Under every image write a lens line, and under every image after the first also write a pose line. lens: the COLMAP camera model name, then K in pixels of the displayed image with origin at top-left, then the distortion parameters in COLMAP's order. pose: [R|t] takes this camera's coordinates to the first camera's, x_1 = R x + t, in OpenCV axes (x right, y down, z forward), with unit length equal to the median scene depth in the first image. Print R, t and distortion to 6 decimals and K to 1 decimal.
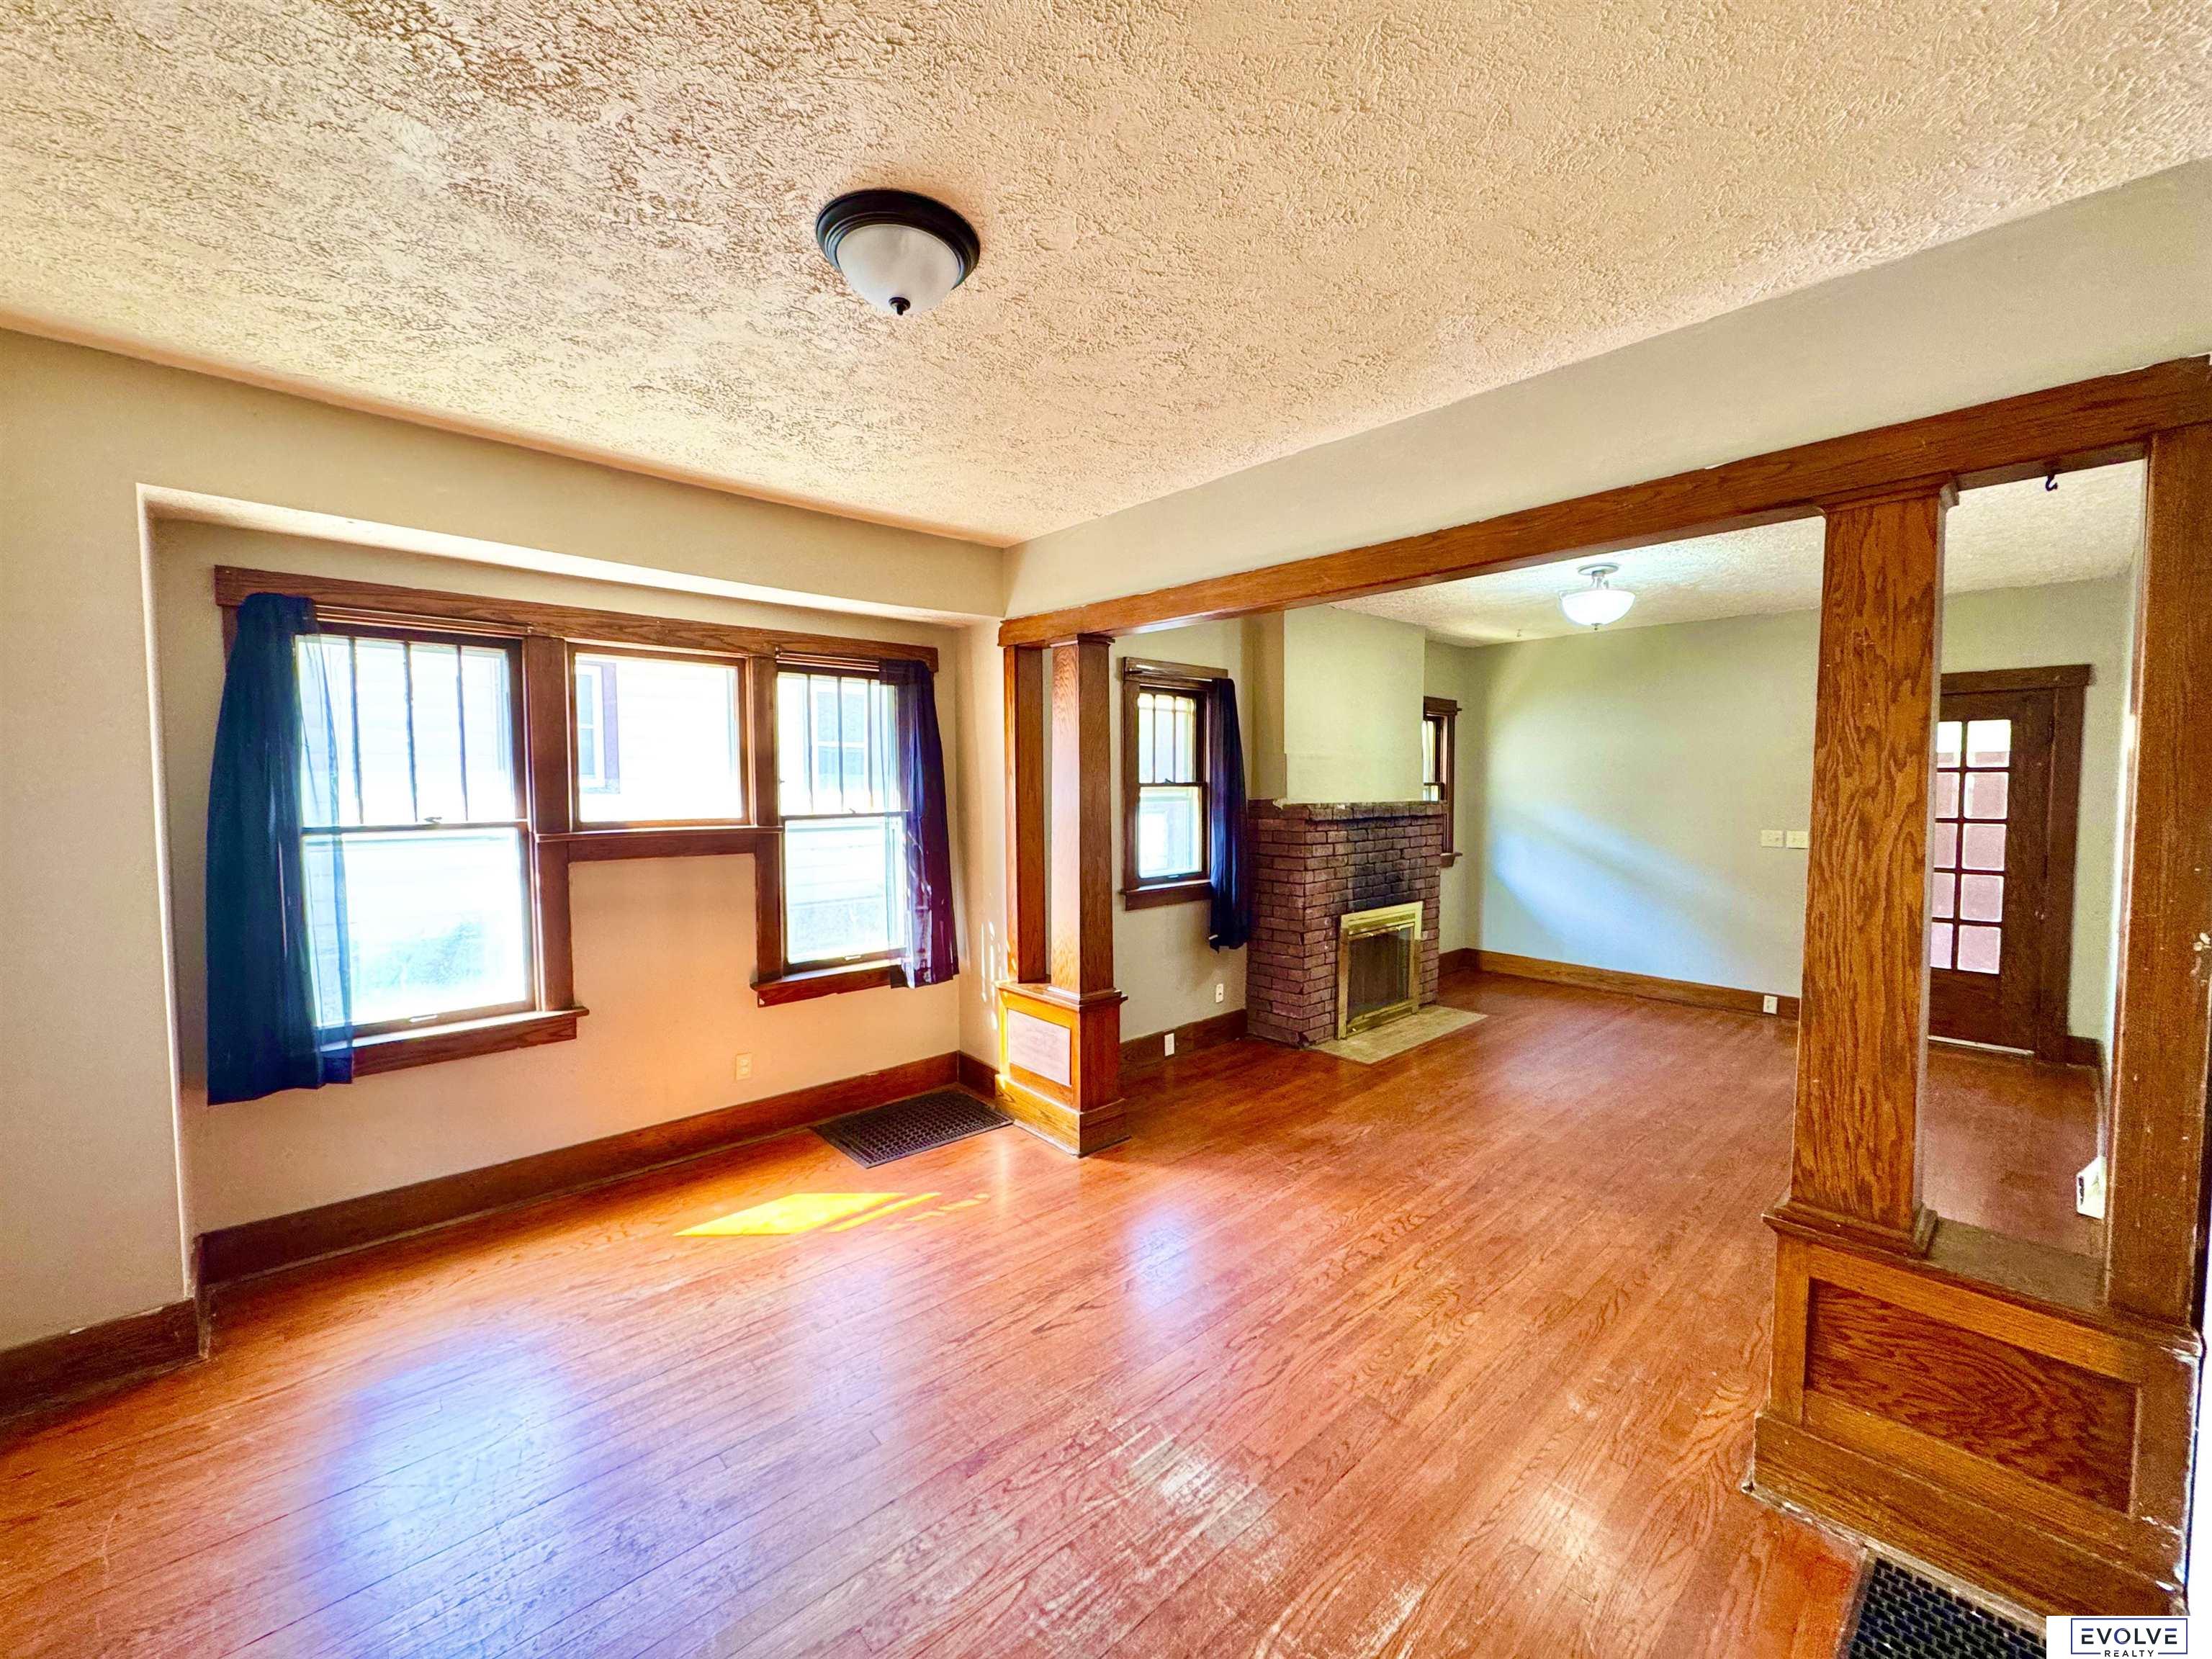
lens RADIAL K [[880.7, 0, 1106.0], [0, 880.7, 829.5], [0, 0, 1]] dist [-0.001210, -0.000044]
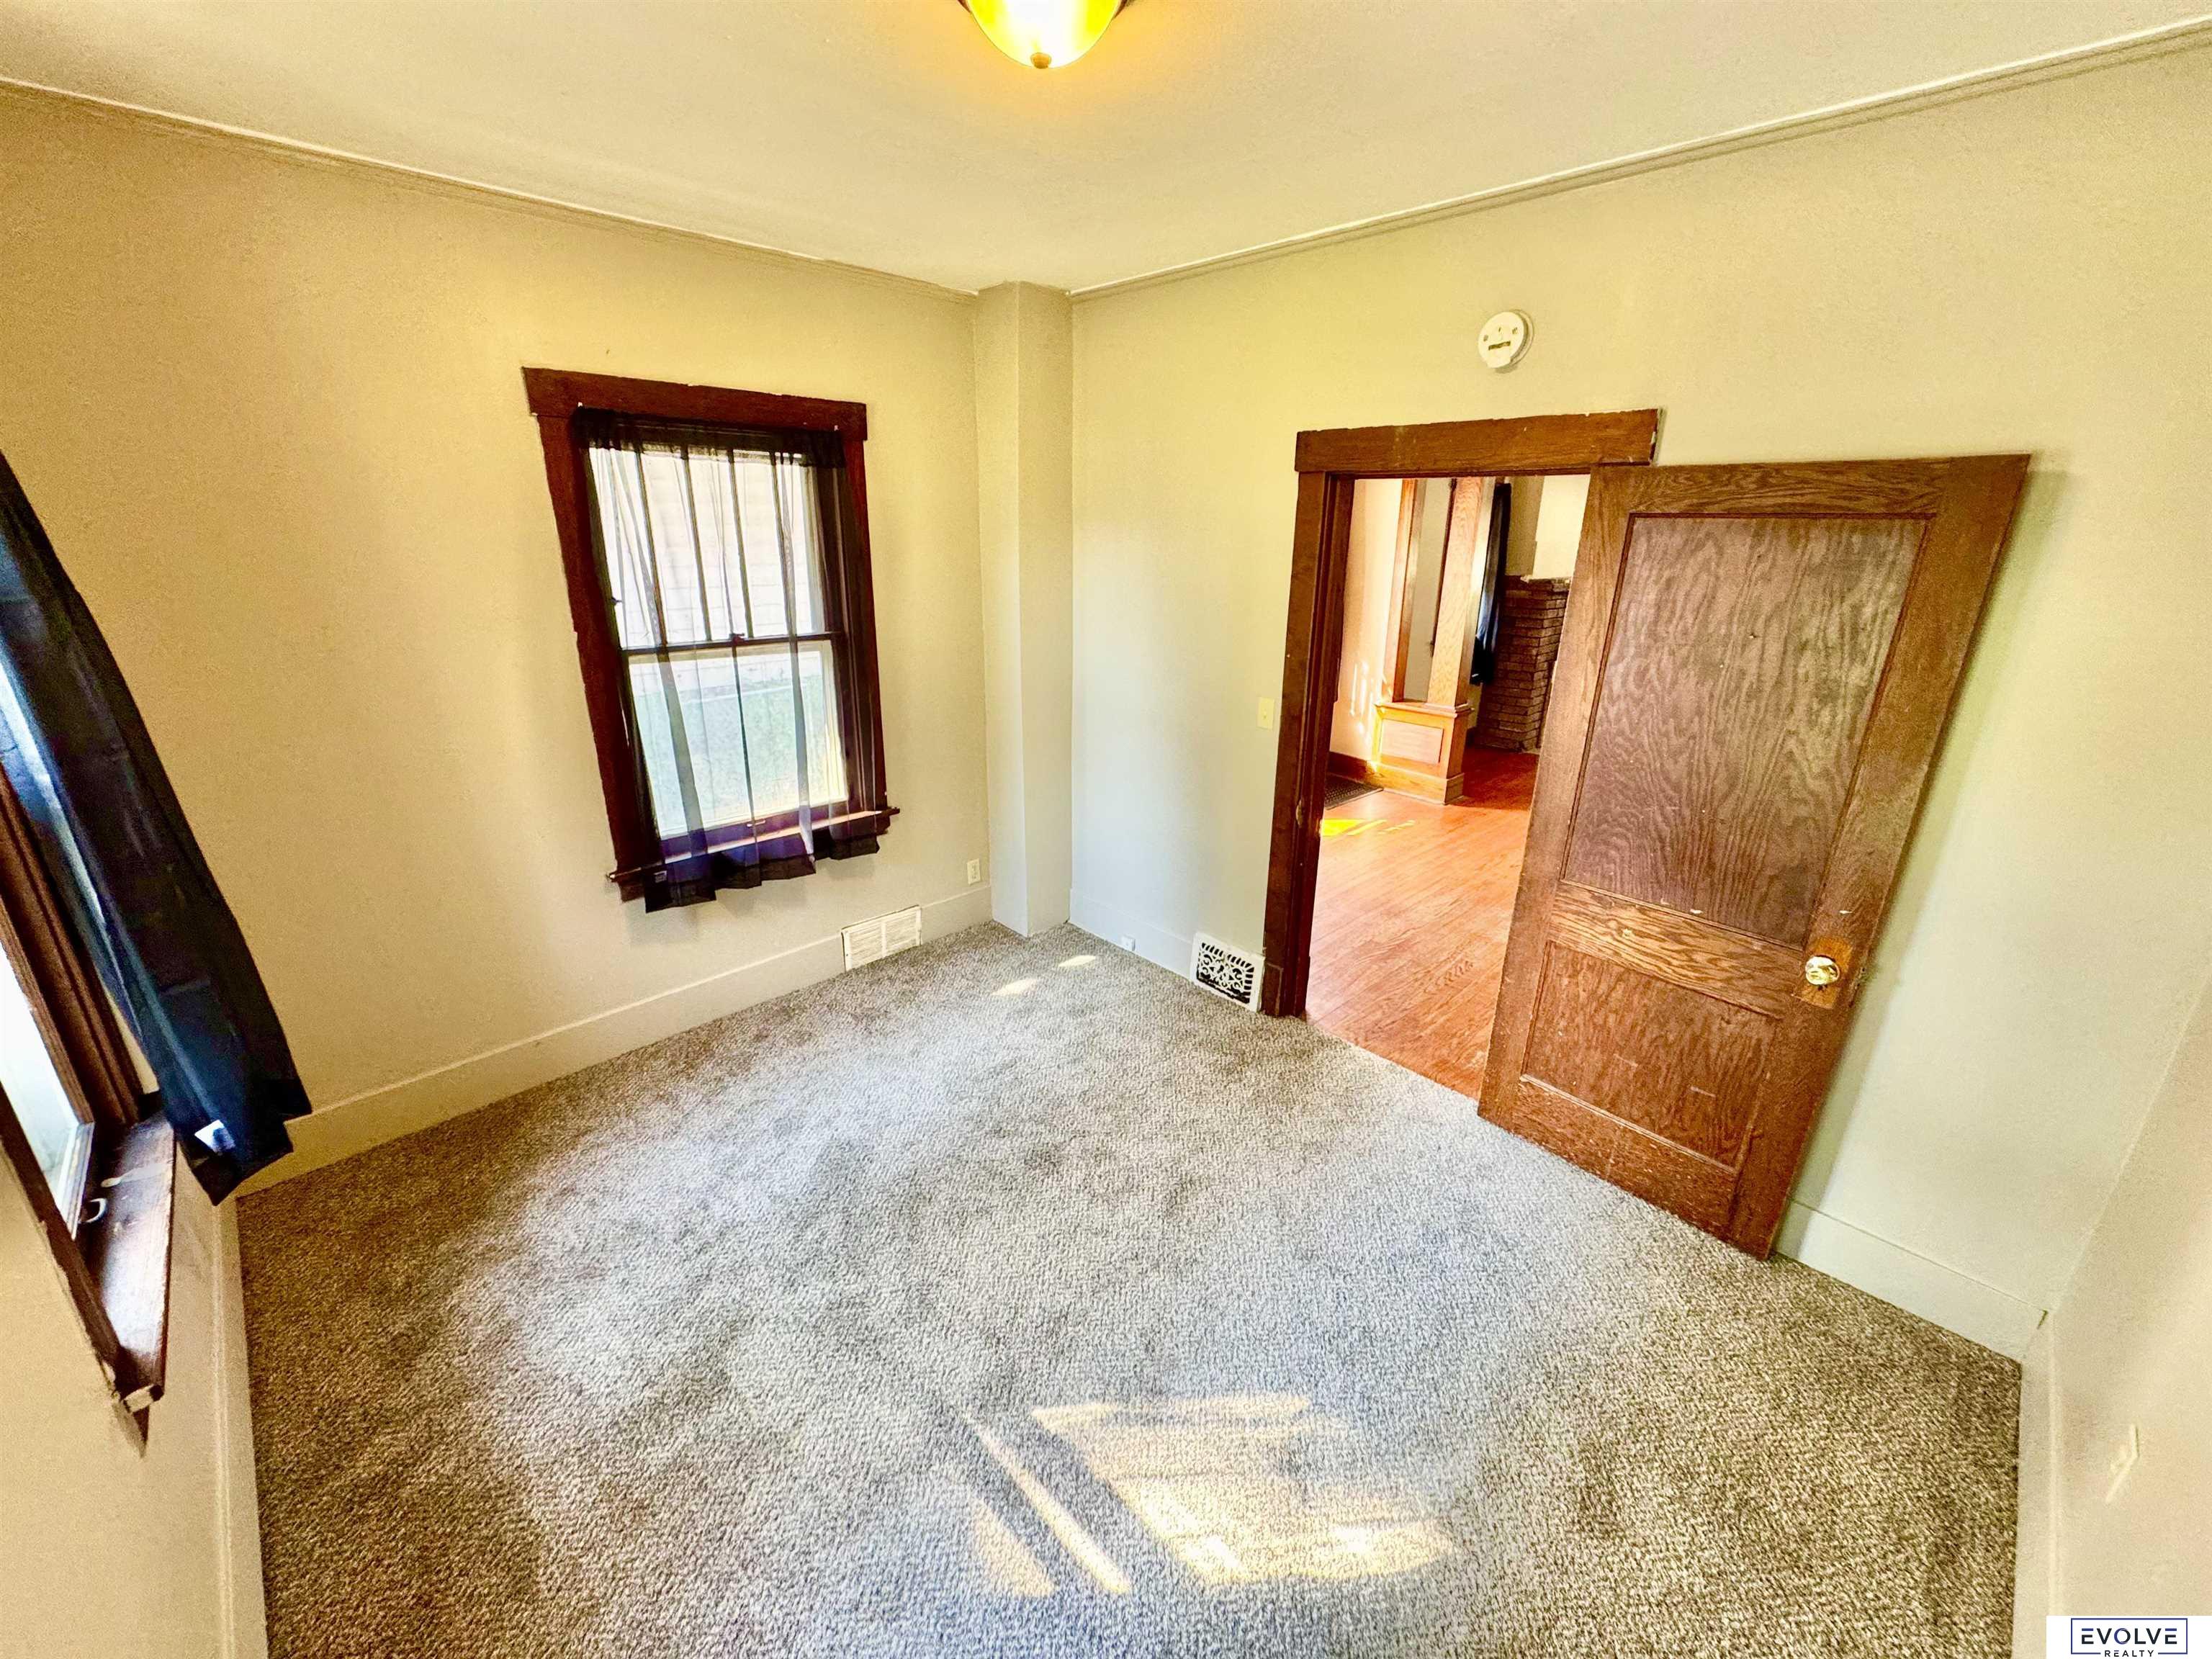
lens RADIAL K [[880.7, 0, 1106.0], [0, 880.7, 829.5], [0, 0, 1]] dist [-0.001210, -0.000044]
pose [[0.999166, -0.003178, 0.040701, -1.079531], [-0.008147, 0.961384, 0.275089, -0.053897], [-0.040003, -0.275192, 0.960557, -0.860145]]
